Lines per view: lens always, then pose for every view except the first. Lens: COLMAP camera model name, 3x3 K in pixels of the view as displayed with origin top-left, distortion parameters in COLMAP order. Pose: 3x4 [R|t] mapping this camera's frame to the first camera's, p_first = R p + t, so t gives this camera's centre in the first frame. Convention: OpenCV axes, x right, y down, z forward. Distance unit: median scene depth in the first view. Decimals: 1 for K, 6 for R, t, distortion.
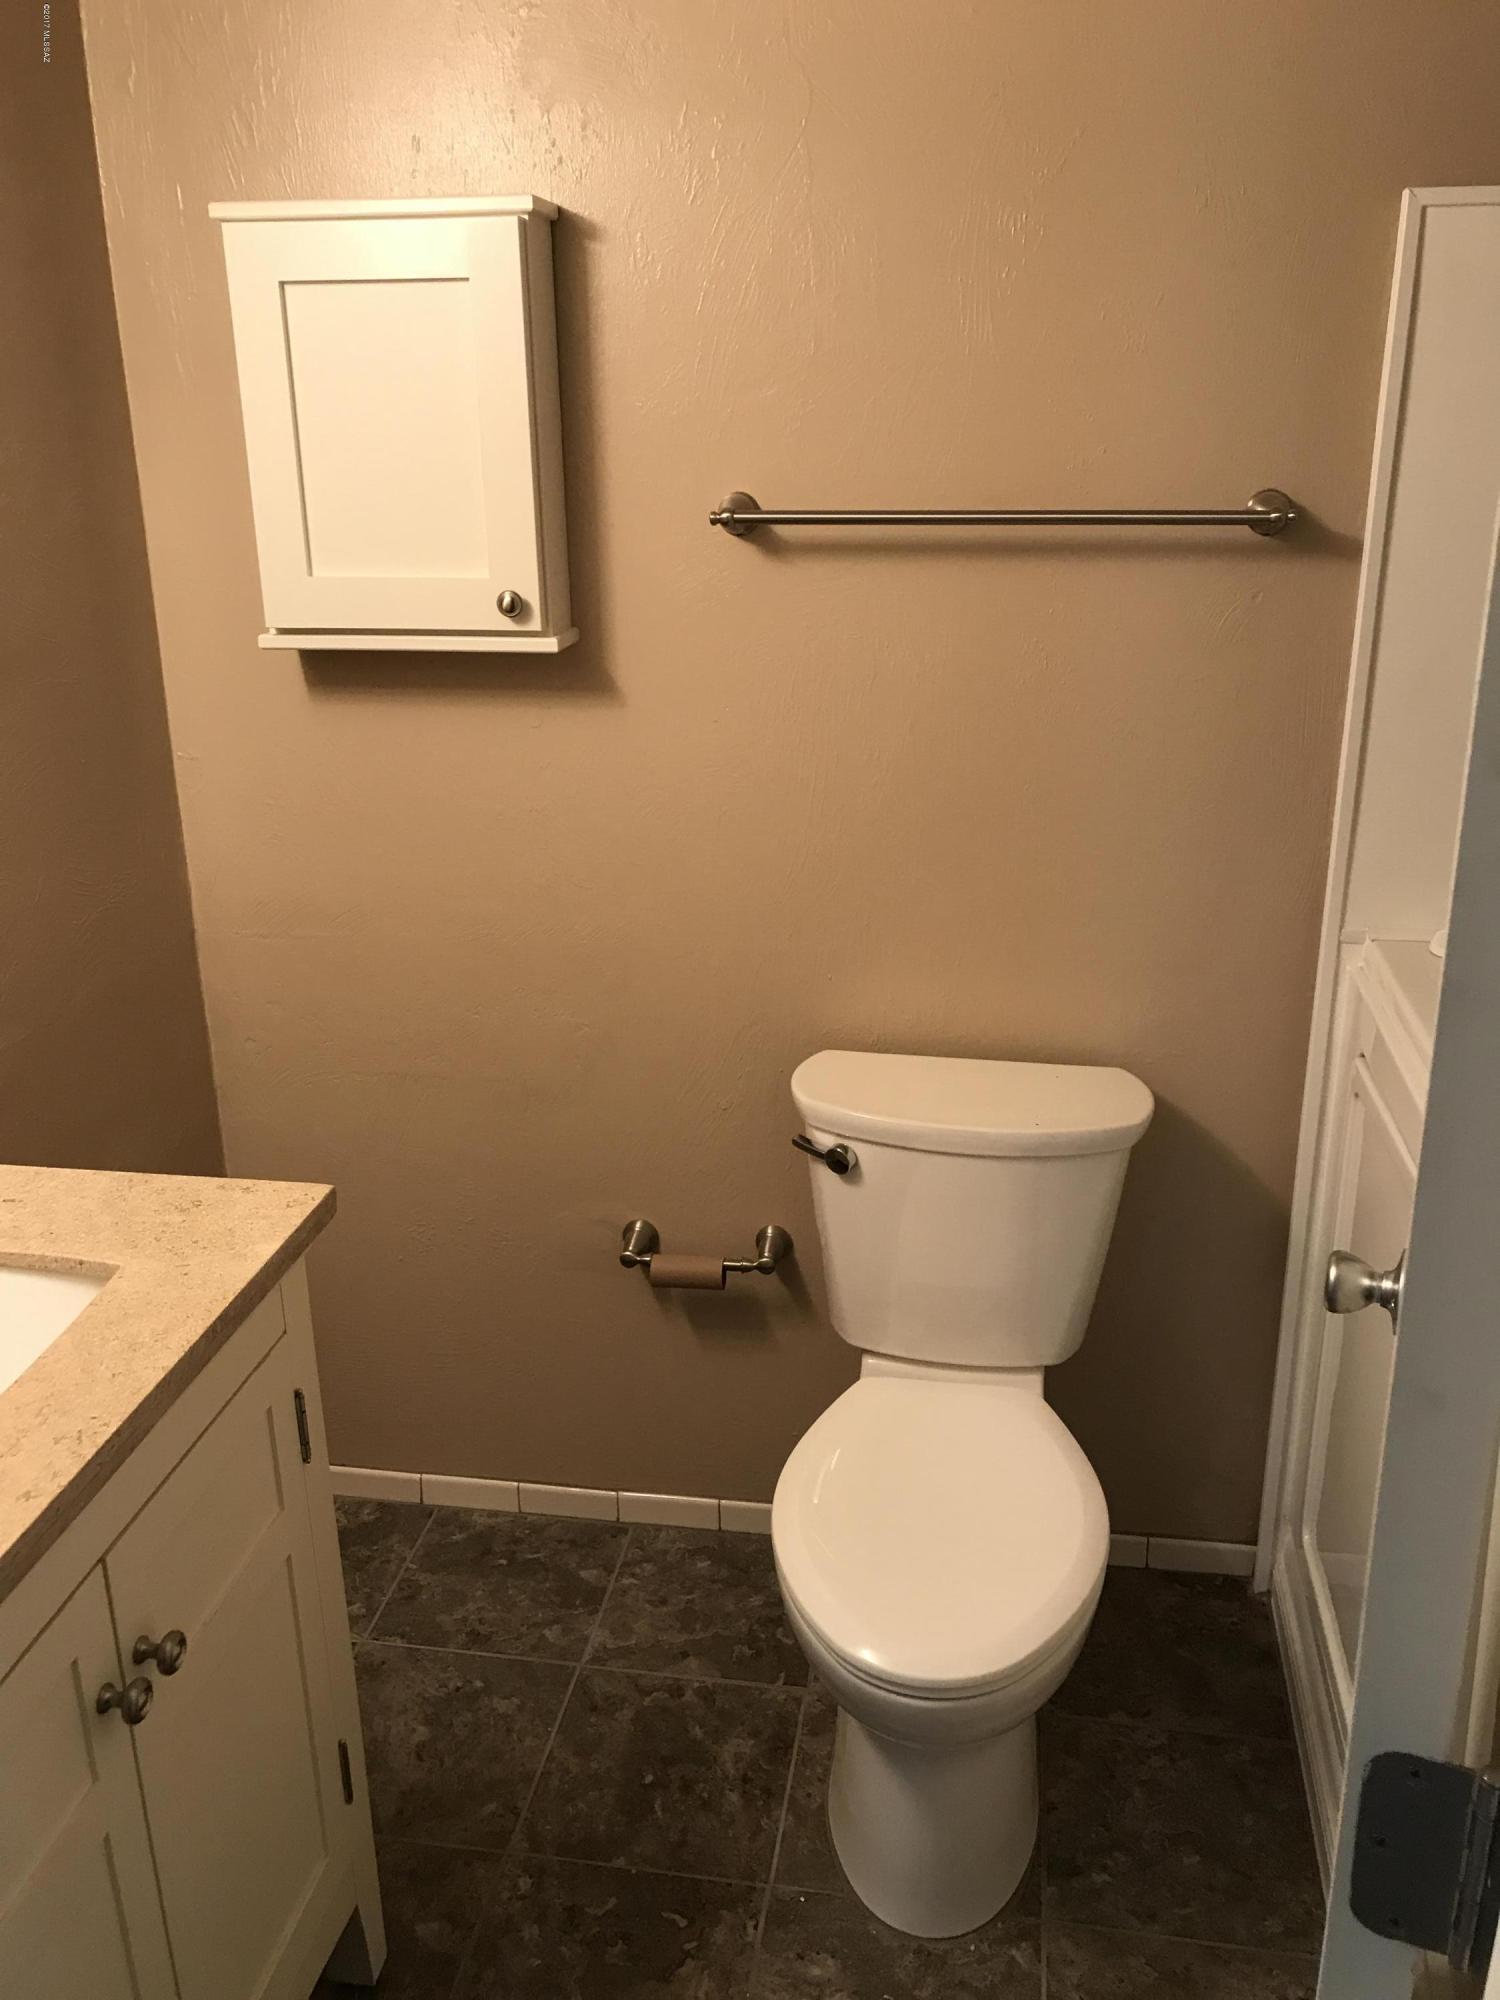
lens RADIAL K [[1642.6, 0, 759.4], [0, 1642.6, 1005.7], [0, 0, 1]] dist [0.014034, 0.001162]
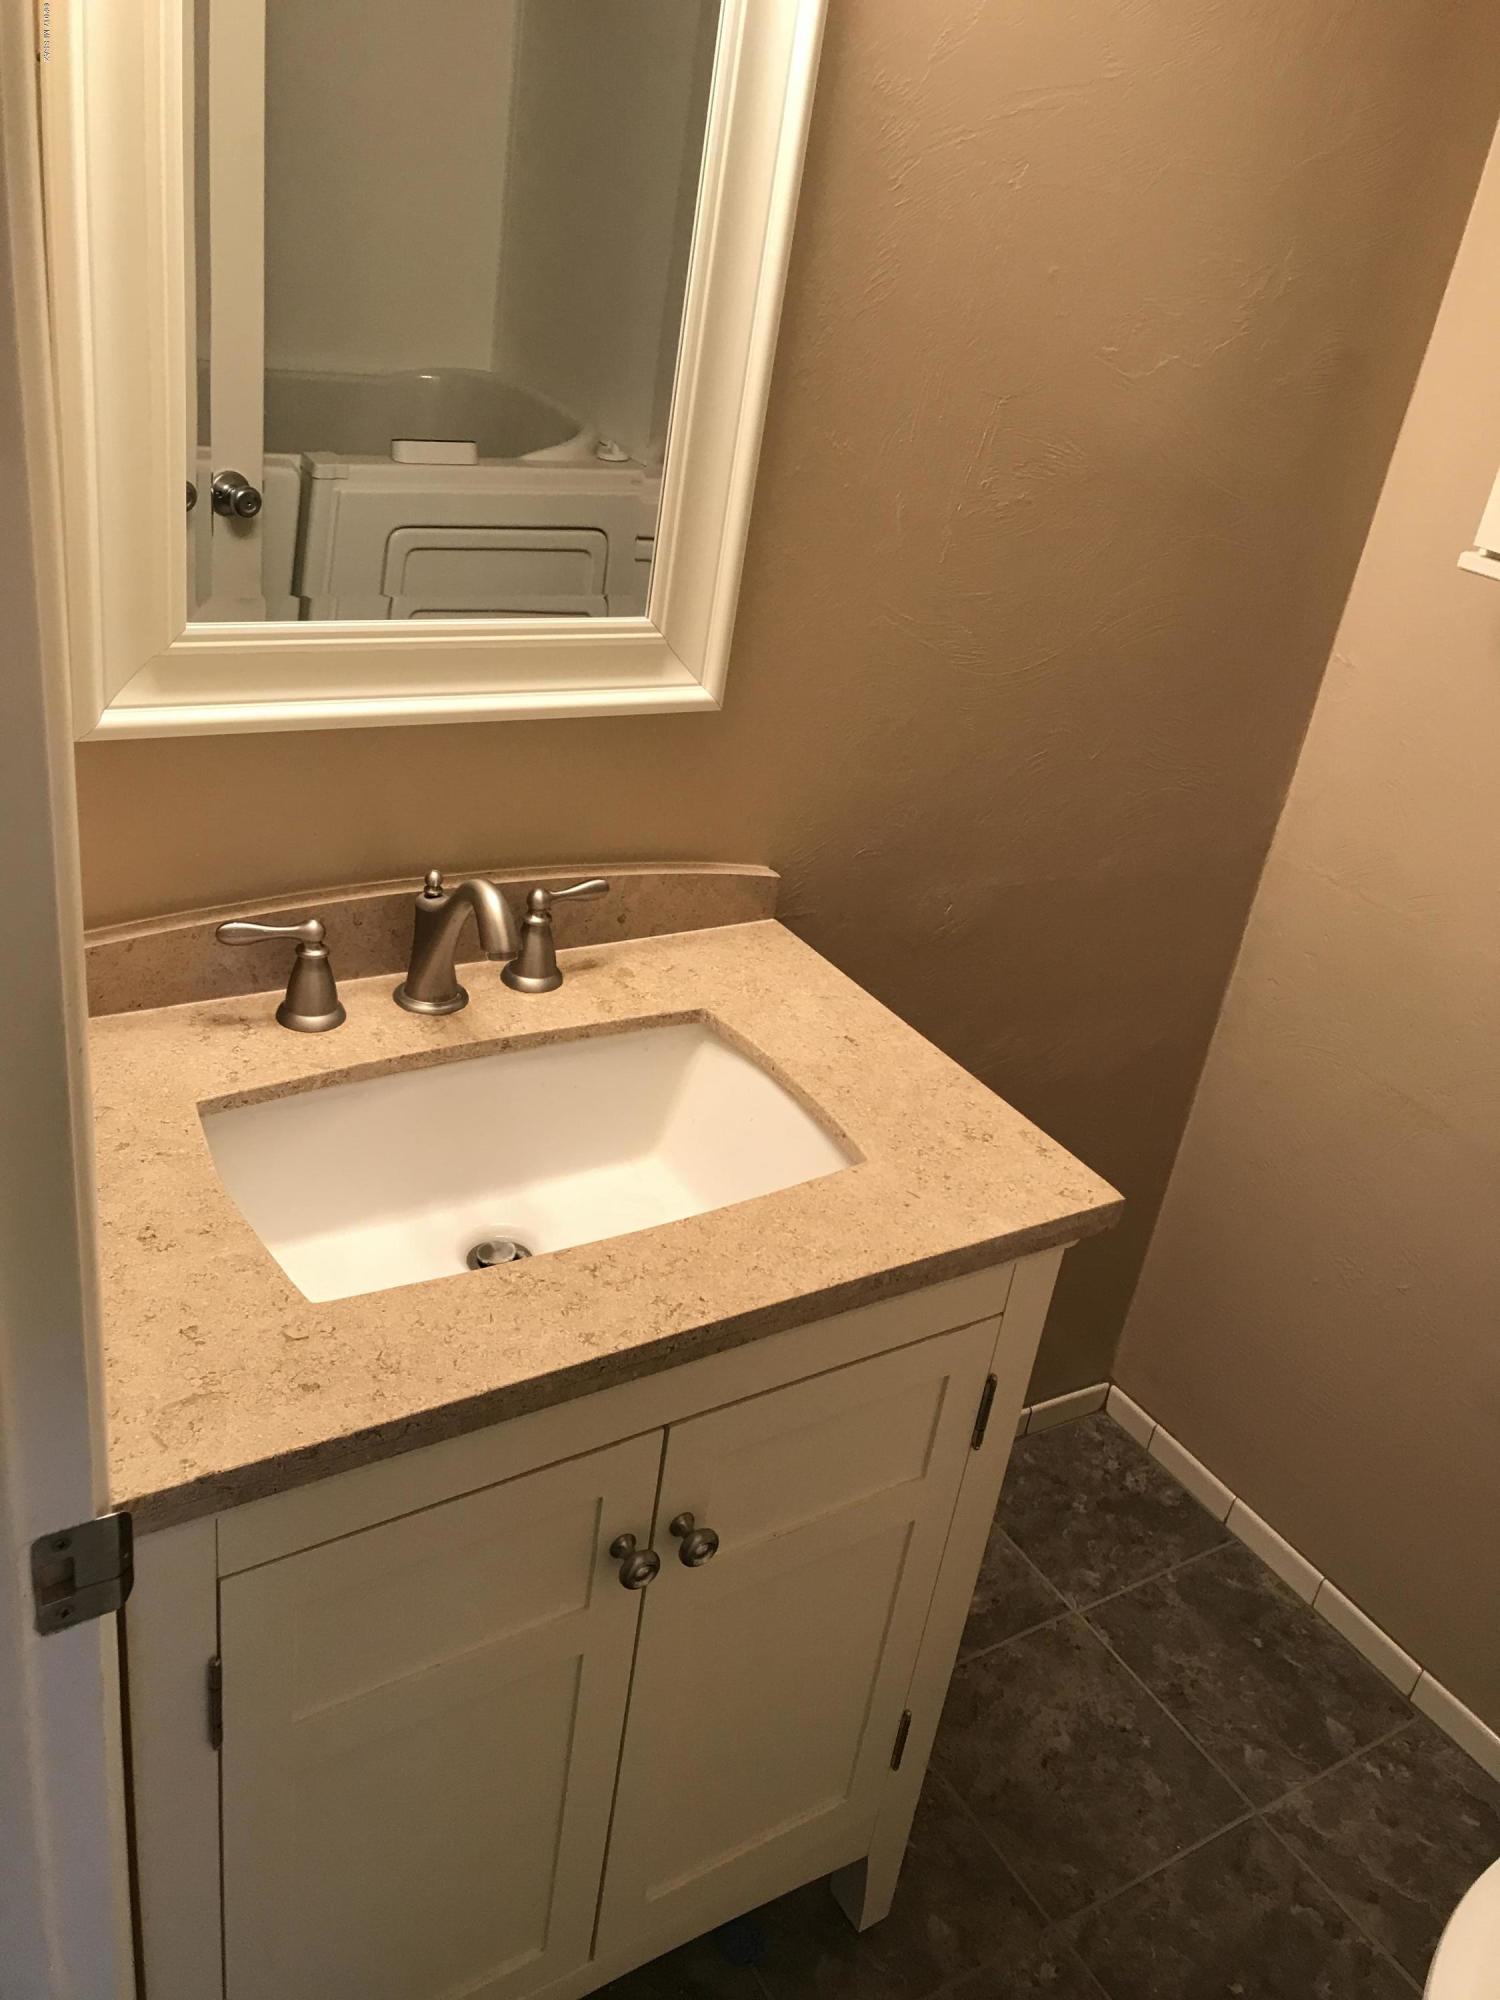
lens RADIAL K [[1642.6, 0, 744.2], [0, 1642.6, 983.9], [0, 0, 1]] dist [0.014034, 0.001162]
pose [[0.651421, 0.438536, -0.619142, 0.060799], [-0.390446, 0.893452, 0.222027, -0.068206], [0.650540, 0.097109, 0.753238, 0.151519]]
